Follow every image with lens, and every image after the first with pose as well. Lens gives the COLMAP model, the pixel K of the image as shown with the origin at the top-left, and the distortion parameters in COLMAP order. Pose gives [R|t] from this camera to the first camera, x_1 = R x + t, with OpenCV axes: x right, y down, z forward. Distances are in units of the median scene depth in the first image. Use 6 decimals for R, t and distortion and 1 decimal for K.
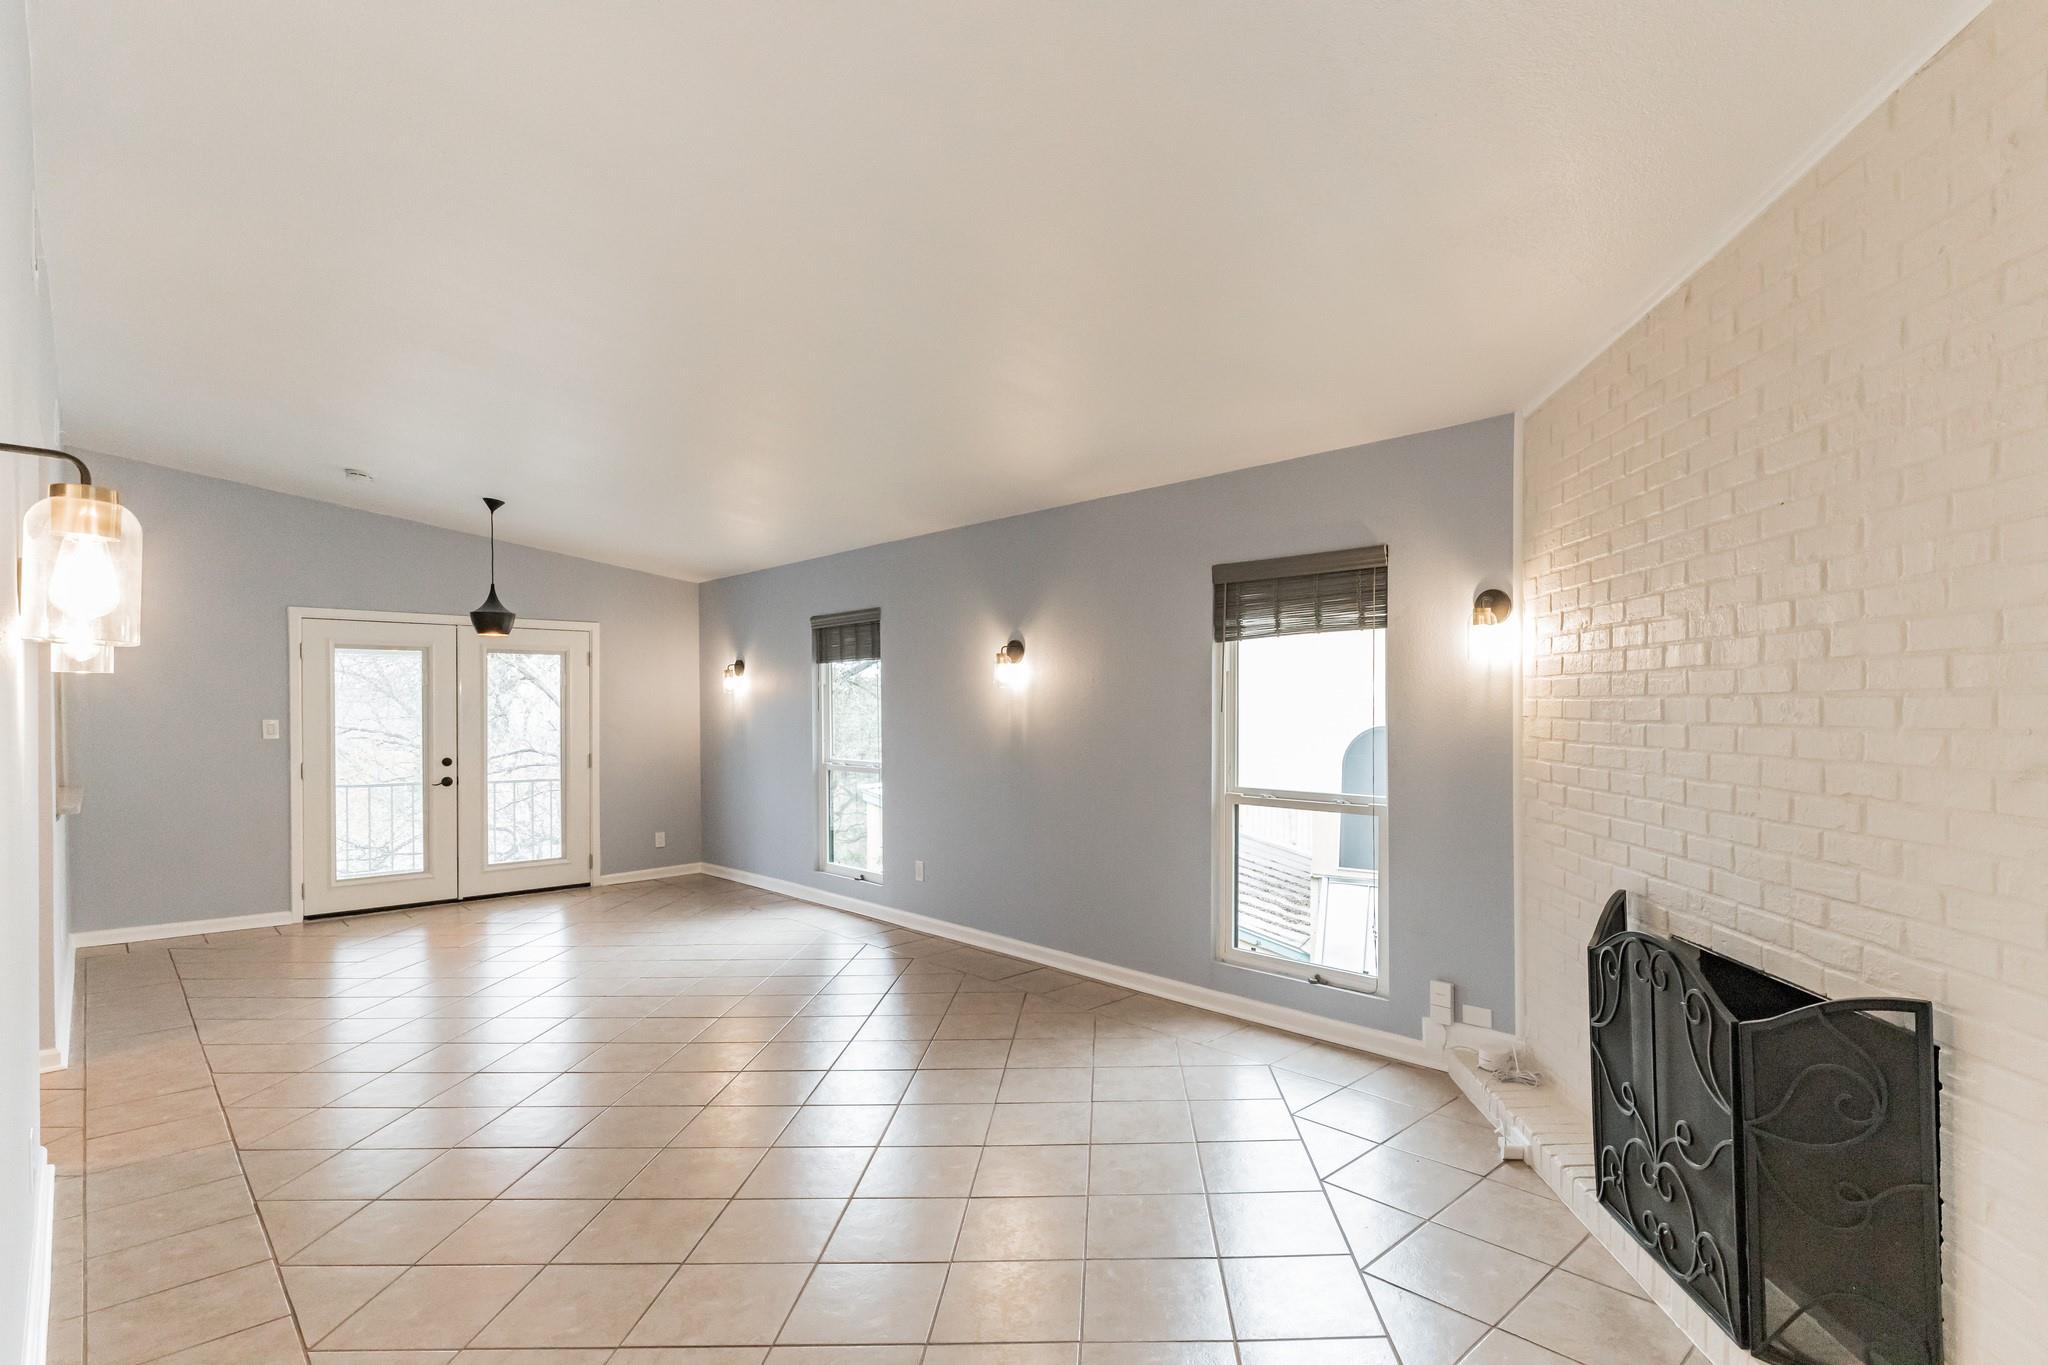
lens RADIAL K [[1005.9, 0, 1094.2], [0, 1005.9, 709.0], [0, 0, 1]] dist [0.004159, 0.001727]
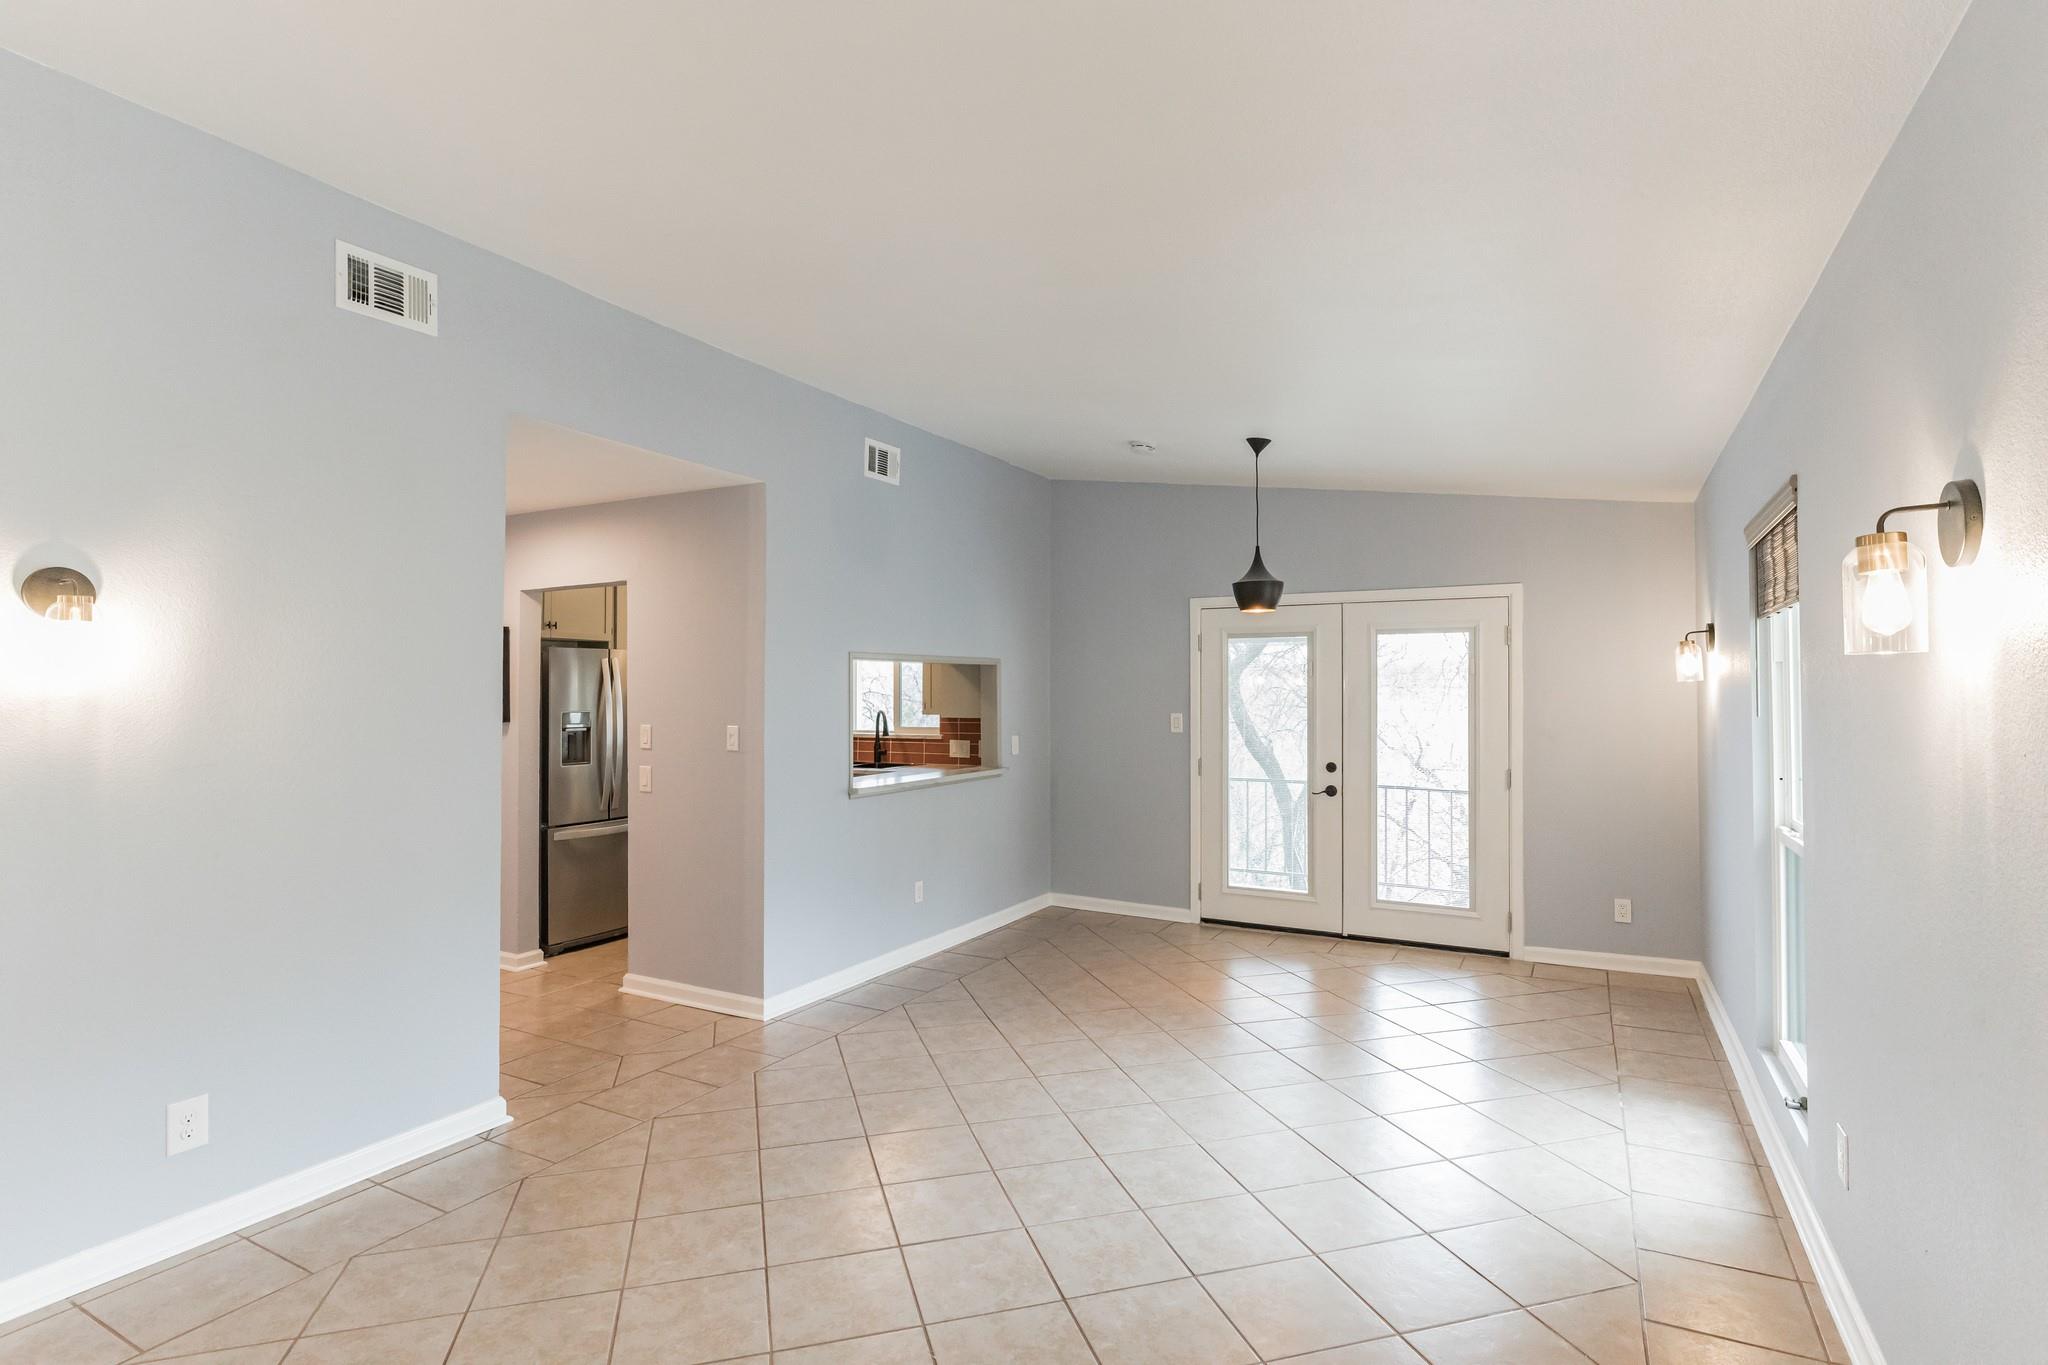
lens RADIAL K [[1005.9, 0, 1019.4], [0, 1005.9, 678.2], [0, 0, 1]] dist [0.004159, 0.001727]
pose [[0.301546, -0.011636, -0.953381, 0.079297], [-0.005939, 0.999883, -0.014082, -0.008305], [0.953433, 0.009909, 0.301442, 0.510123]]
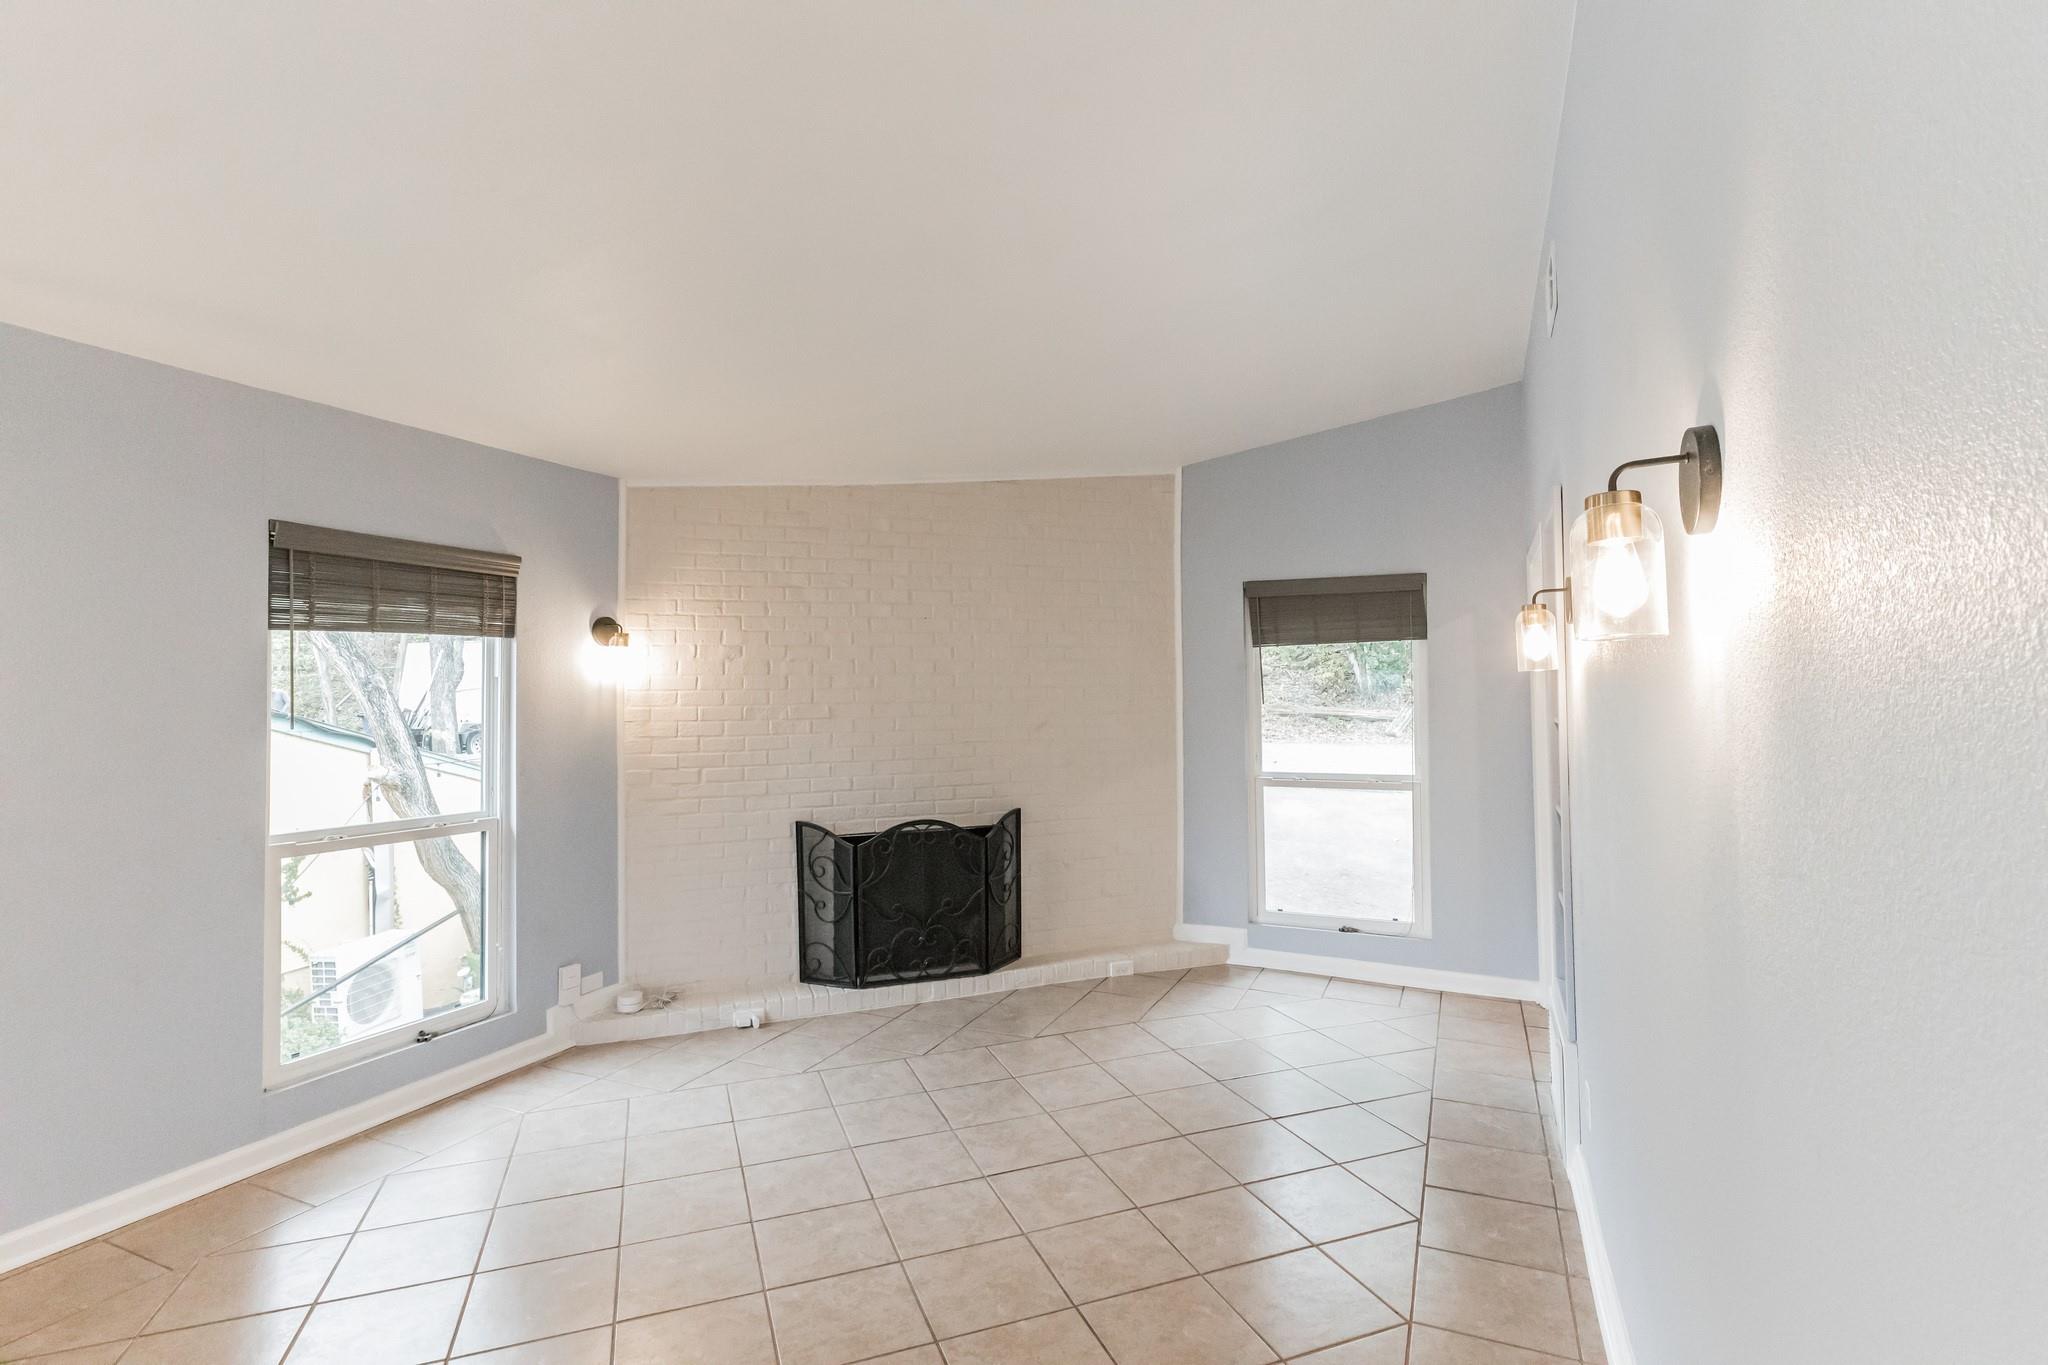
lens RADIAL K [[1005.9, 0, 1039.2], [0, 1005.9, 688.4], [0, 0, 1]] dist [0.004159, 0.001727]
pose [[-0.359656, 0.025269, 0.932743, -0.807850], [0.025313, 0.999530, -0.017319, 0.000142], [-0.932742, 0.017381, -0.360127, 0.845531]]
